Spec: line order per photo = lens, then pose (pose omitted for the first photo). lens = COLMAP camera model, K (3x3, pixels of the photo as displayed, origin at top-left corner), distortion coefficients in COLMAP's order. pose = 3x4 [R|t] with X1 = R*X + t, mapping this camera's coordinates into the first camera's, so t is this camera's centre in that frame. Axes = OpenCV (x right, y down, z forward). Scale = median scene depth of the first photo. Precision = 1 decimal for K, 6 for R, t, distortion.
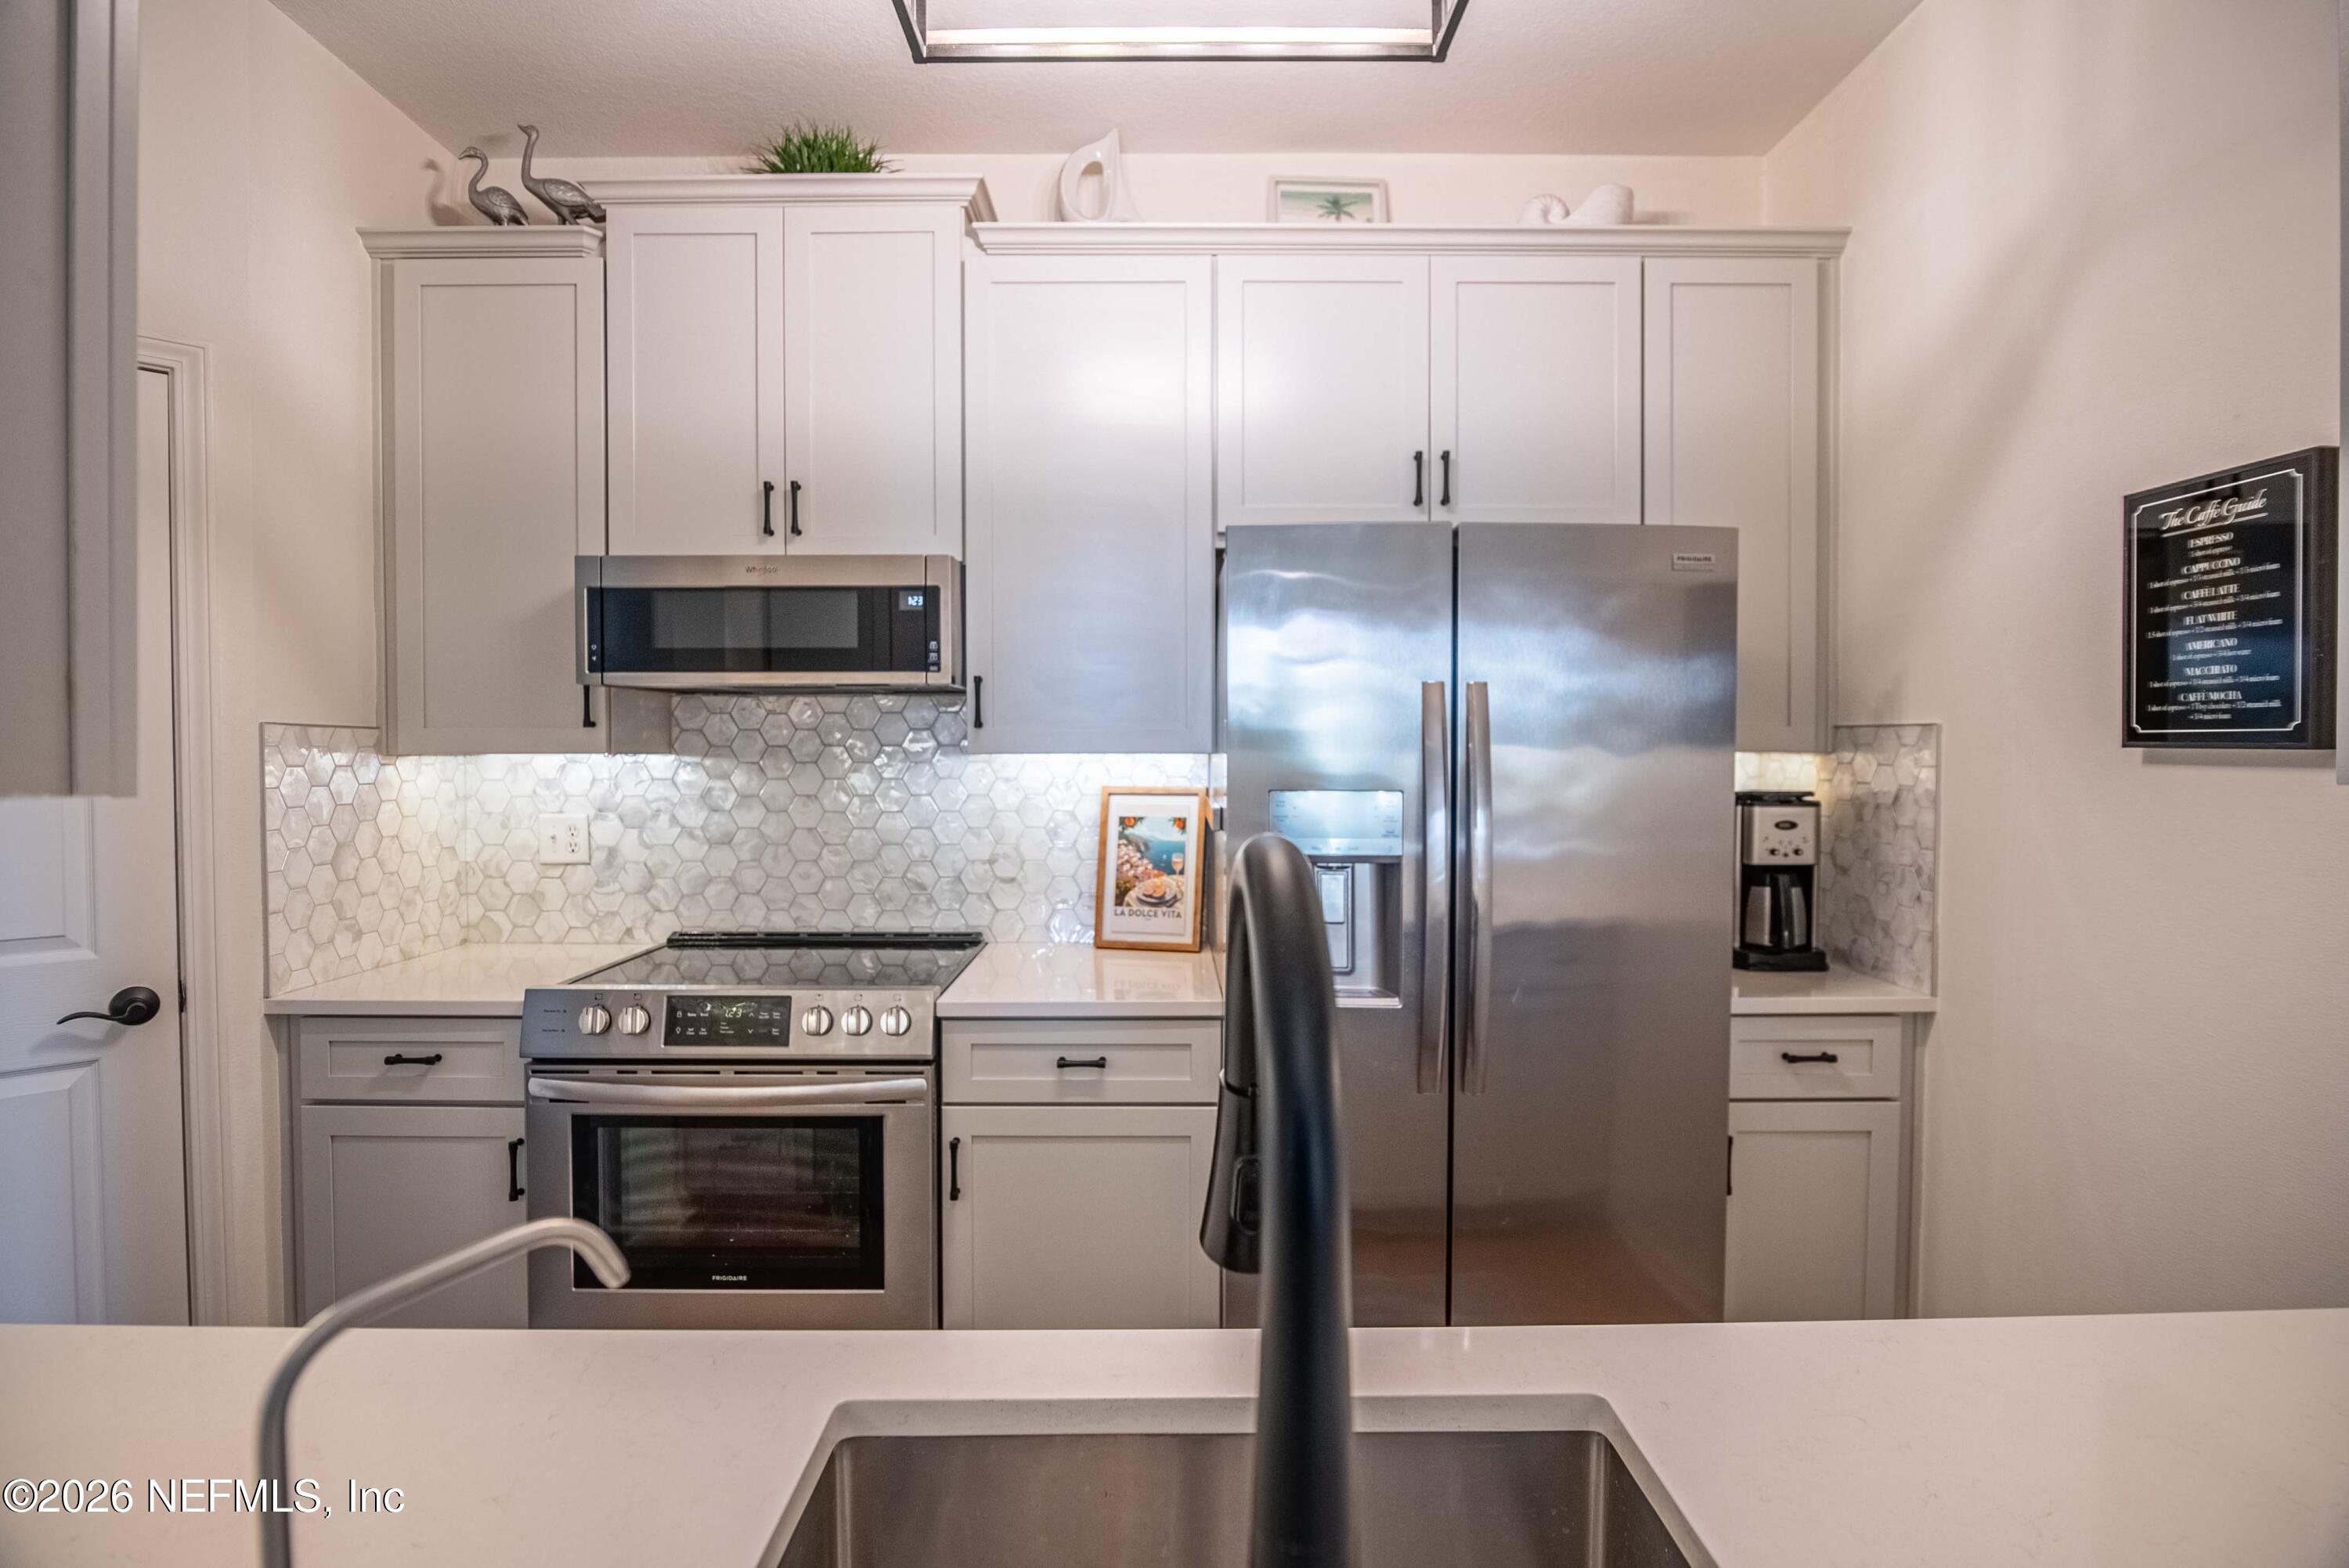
lens RADIAL K [[1155.7, 0, 1174.3], [0, 1155.7, 771.8], [0, 0, 1]] dist [-0.018492, 0.000499]
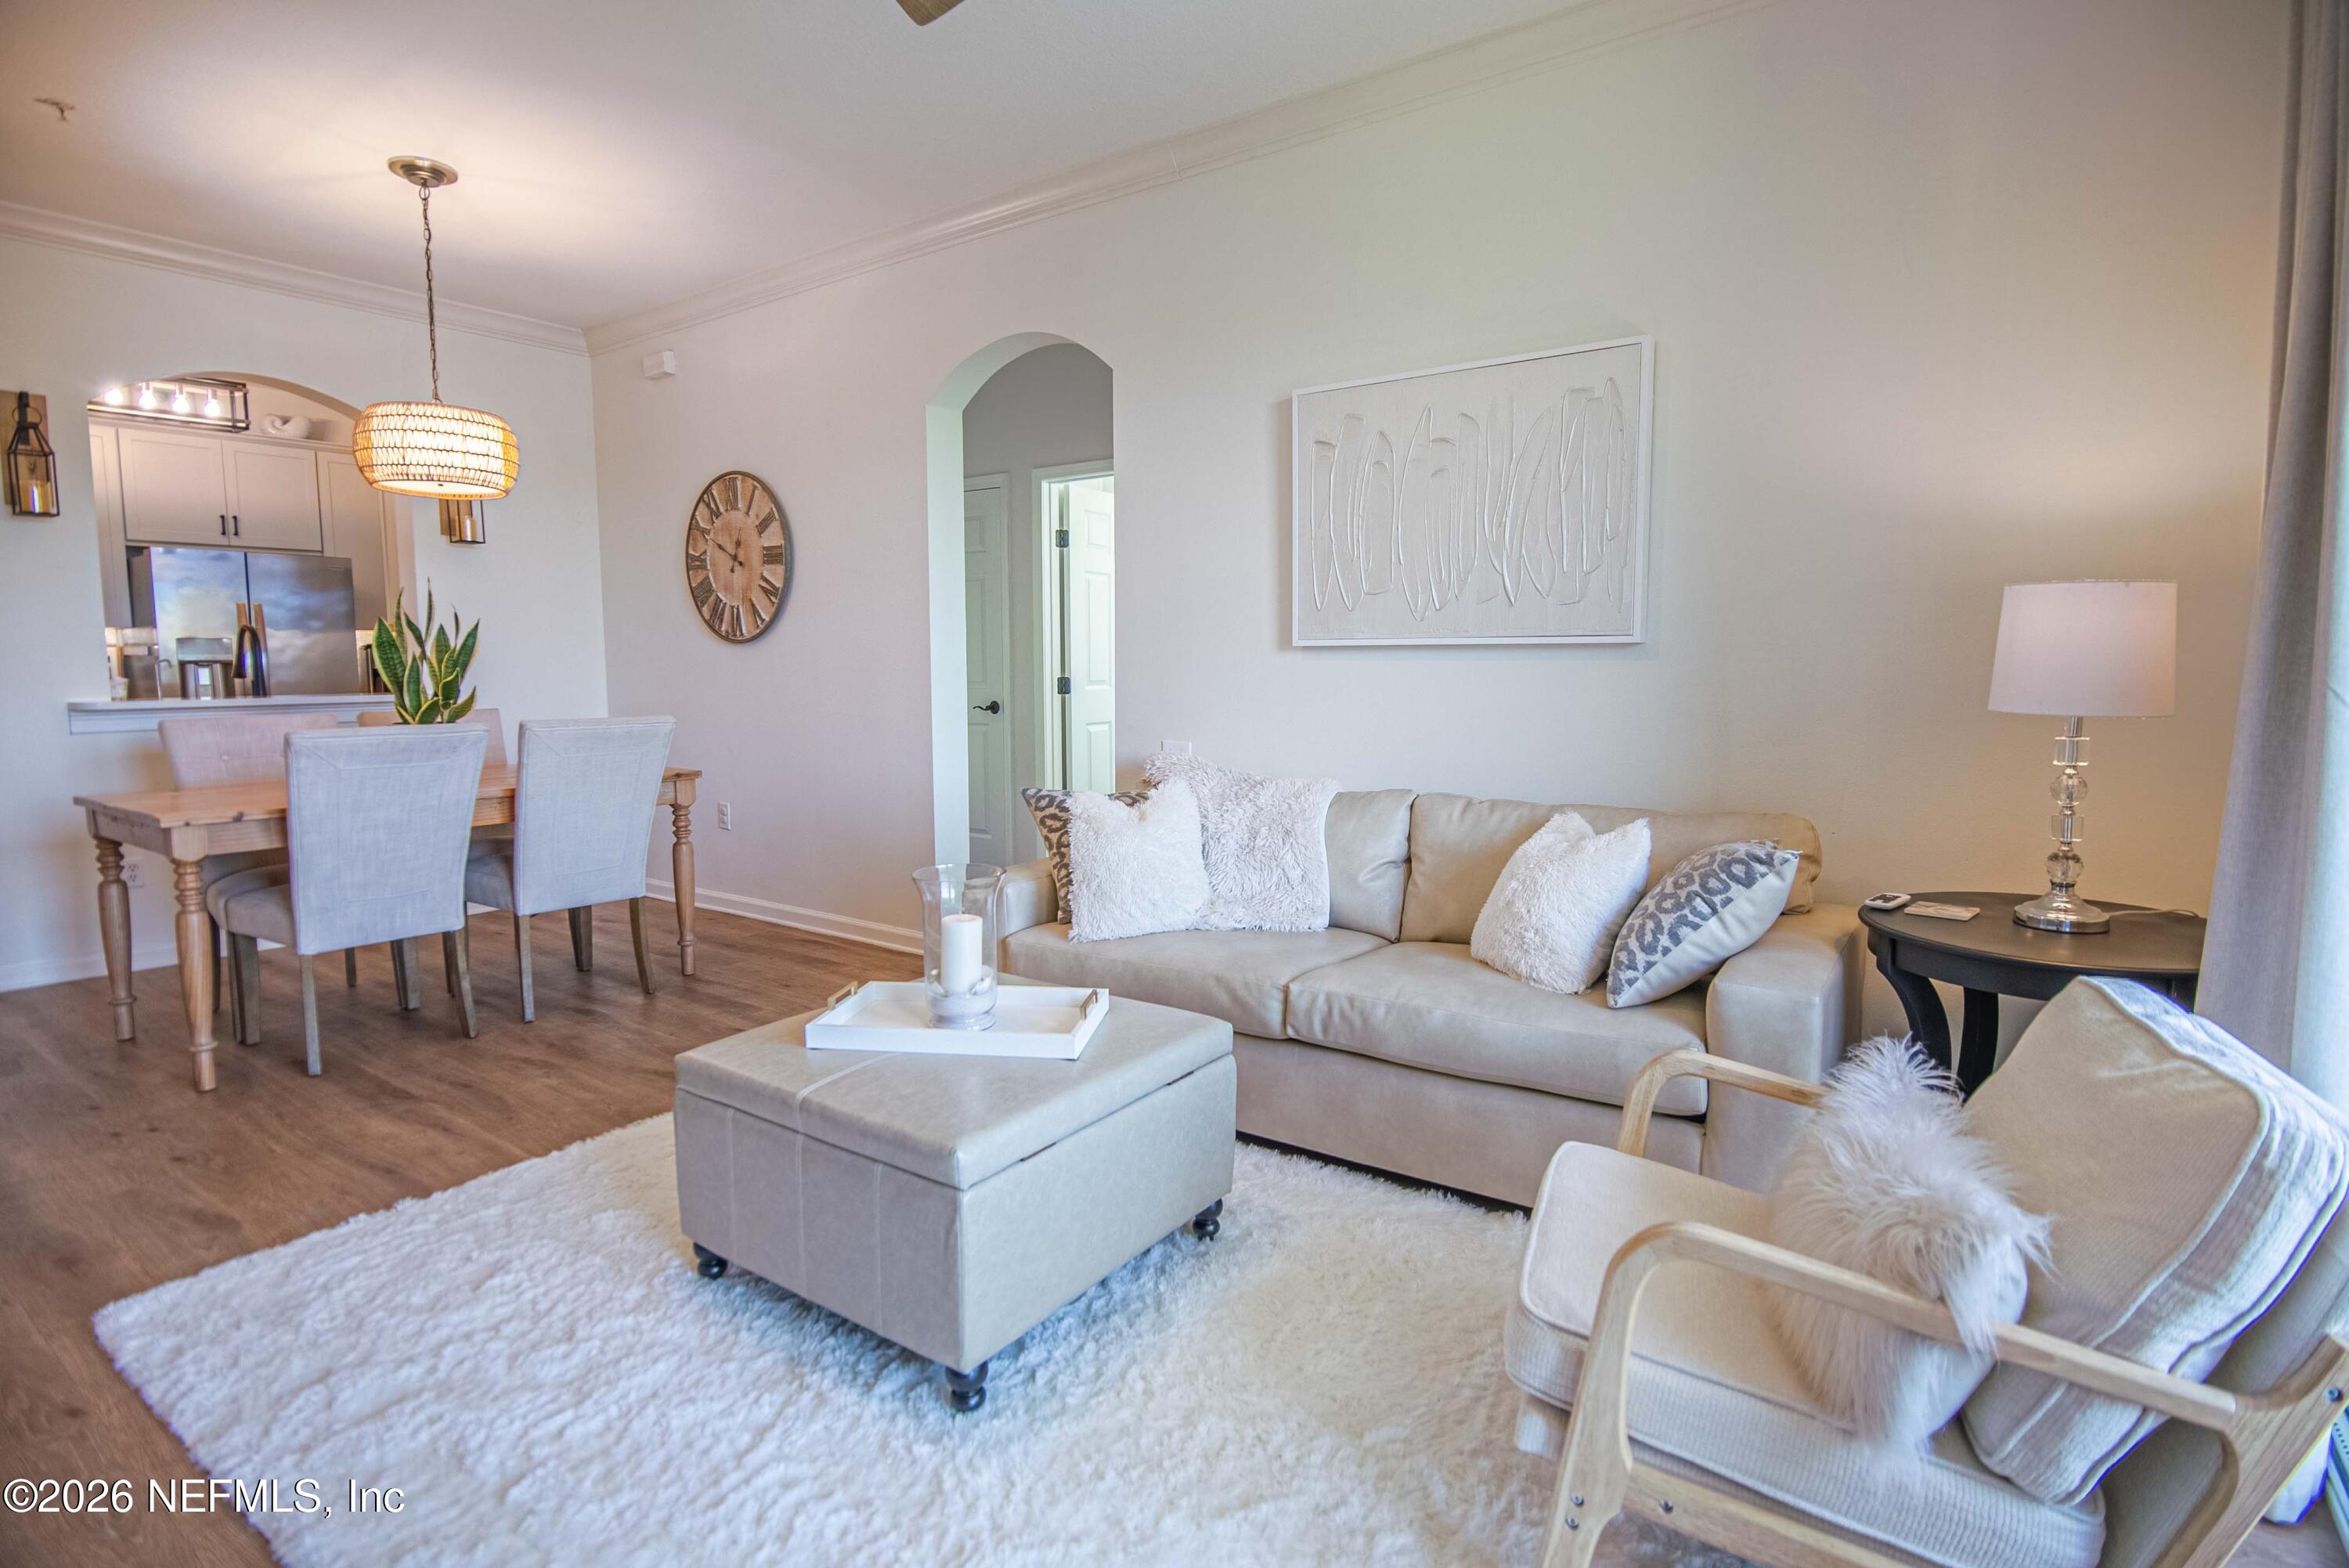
lens RADIAL K [[1155.7, 0, 1174.3], [0, 1155.7, 771.8], [0, 0, 1]] dist [-0.018492, 0.000499]
pose [[0.577444, -0.080409, 0.812461, -0.691128], [0.019133, 0.996198, 0.084995, 0.129381], [-0.816206, -0.033535, 0.576786, -2.284660]]
